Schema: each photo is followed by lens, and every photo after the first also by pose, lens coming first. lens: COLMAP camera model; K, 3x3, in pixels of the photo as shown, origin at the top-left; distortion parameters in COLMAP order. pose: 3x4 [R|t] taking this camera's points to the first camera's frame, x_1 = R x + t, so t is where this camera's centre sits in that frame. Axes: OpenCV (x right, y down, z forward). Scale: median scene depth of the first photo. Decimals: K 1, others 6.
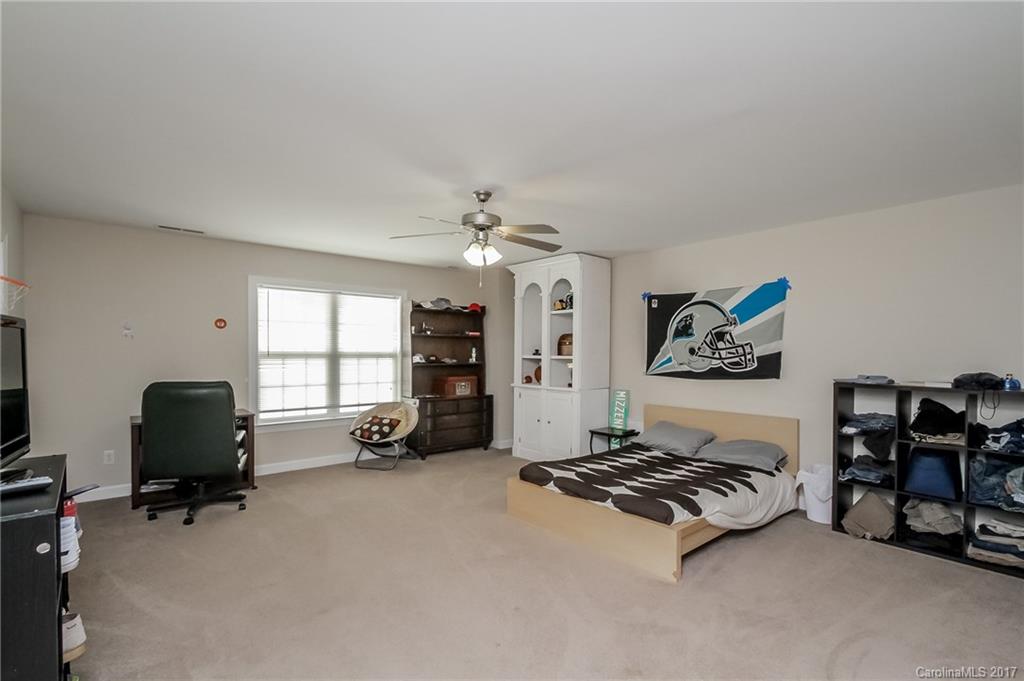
lens RADIAL K [[472.9, 0, 517.6], [0, 472.9, 356.5], [0, 0, 1]] dist [0.000923, -0.000049]
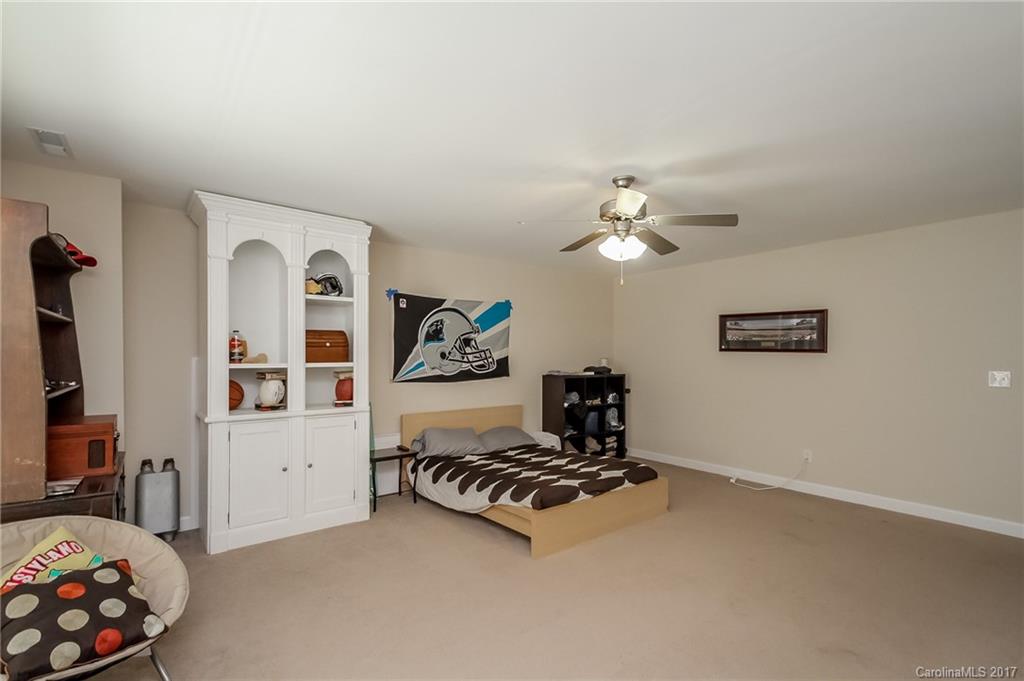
lens RADIAL K [[472.9, 0, 517.6], [0, 472.9, 356.5], [0, 0, 1]] dist [0.000923, -0.000049]
pose [[0.037843, -0.007647, 0.999254, -0.668873], [0.007252, 0.999946, 0.007377, -0.015681], [-0.999257, 0.006967, 0.037897, 0.811032]]
